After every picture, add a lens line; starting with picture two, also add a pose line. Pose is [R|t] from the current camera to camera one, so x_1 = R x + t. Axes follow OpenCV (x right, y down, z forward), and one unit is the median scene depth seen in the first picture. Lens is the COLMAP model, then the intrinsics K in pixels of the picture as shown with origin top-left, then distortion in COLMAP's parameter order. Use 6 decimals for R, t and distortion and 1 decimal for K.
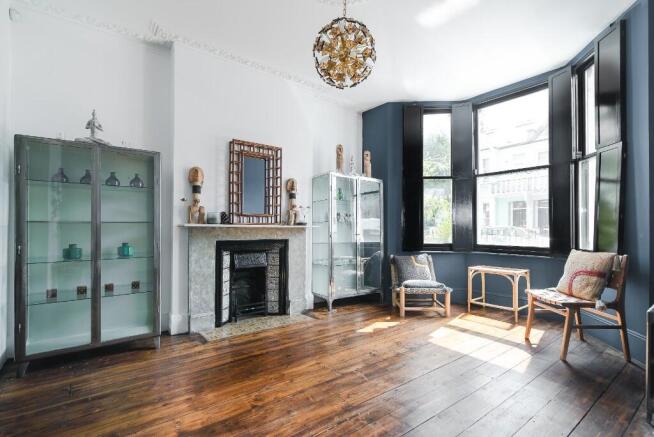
lens RADIAL K [[313.5, 0, 327.0], [0, 313.5, 218.5], [0, 0, 1]] dist [-0.000984, -0.000130]
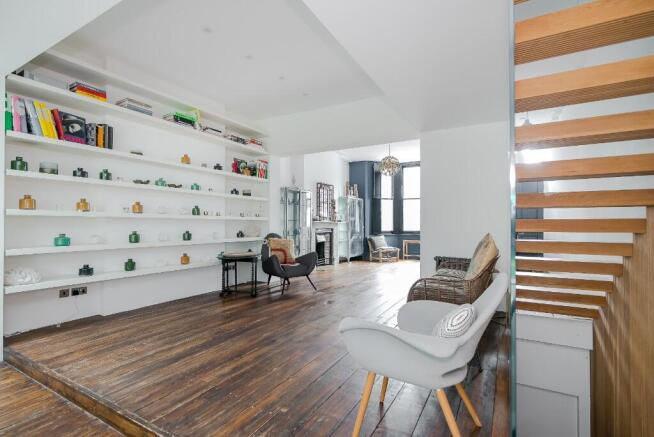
lens RADIAL K [[313.5, 0, 327.0], [0, 313.5, 218.5], [0, 0, 1]] dist [-0.000984, -0.000130]
pose [[0.921016, 0.003986, 0.389505, -0.887897], [-0.005474, 0.999981, 0.002711, -0.006082], [-0.389487, -0.004629, 0.921020, -0.823869]]
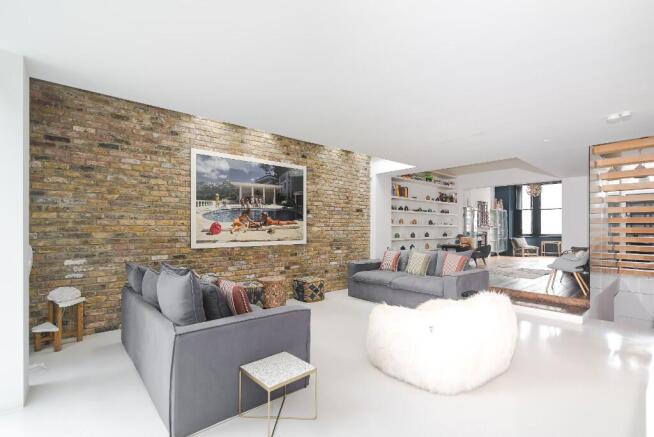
lens RADIAL K [[313.5, 0, 327.0], [0, 313.5, 218.5], [0, 0, 1]] dist [-0.000984, -0.000130]
pose [[0.996577, 0.005213, 0.082505, -1.748583], [-0.005120, 0.999986, -0.001334, -0.046456], [-0.082511, 0.000907, 0.996590, -1.726447]]
